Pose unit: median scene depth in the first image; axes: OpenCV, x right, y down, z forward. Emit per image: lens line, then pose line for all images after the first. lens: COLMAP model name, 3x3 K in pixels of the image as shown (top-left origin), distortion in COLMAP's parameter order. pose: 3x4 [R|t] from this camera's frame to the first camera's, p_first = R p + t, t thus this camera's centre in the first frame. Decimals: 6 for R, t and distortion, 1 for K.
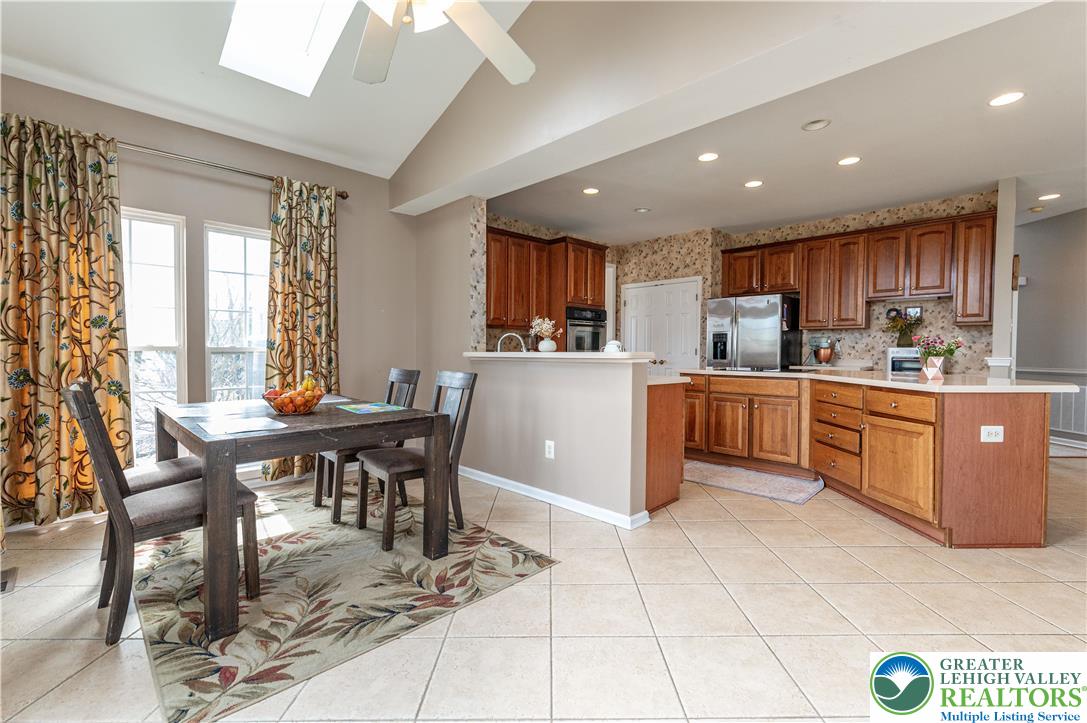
lens RADIAL K [[472.1, 0, 543.7], [0, 472.1, 360.8], [0, 0, 1]] dist [-0.001054, 0.000167]
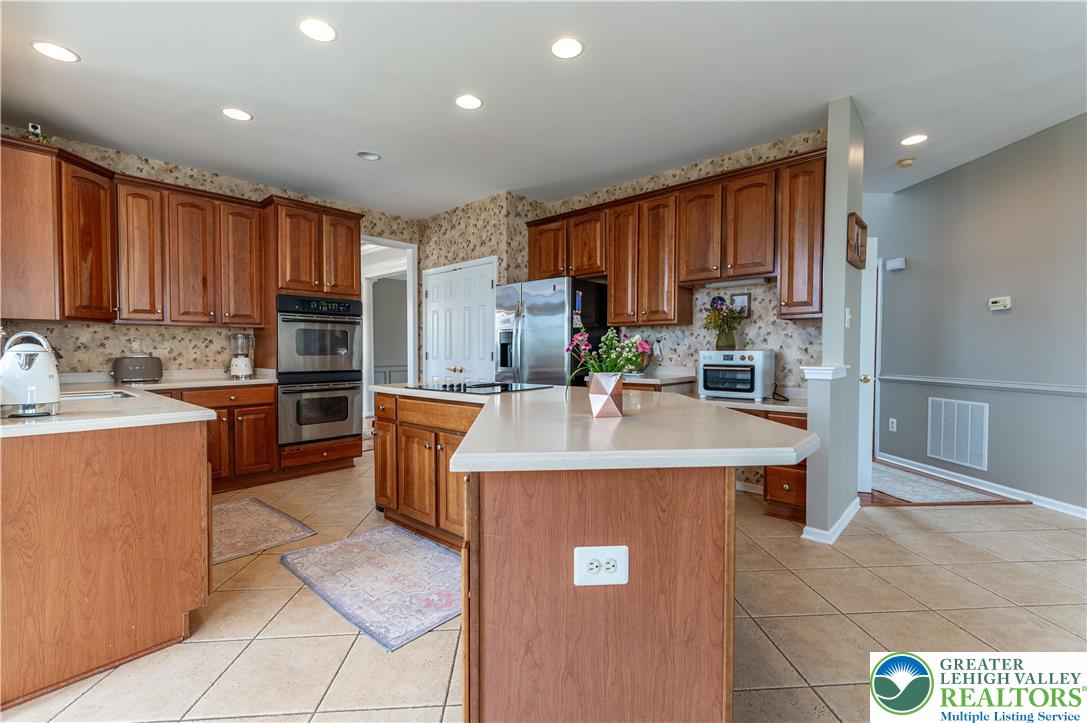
lens RADIAL K [[472.1, 0, 544.9], [0, 472.1, 360.5], [0, 0, 1]] dist [-0.001054, 0.000167]
pose [[0.998622, -0.006607, 0.052053, 0.419219], [0.006740, 0.999974, -0.002387, -0.012239], [-0.052035, 0.002734, 0.998641, 0.278527]]
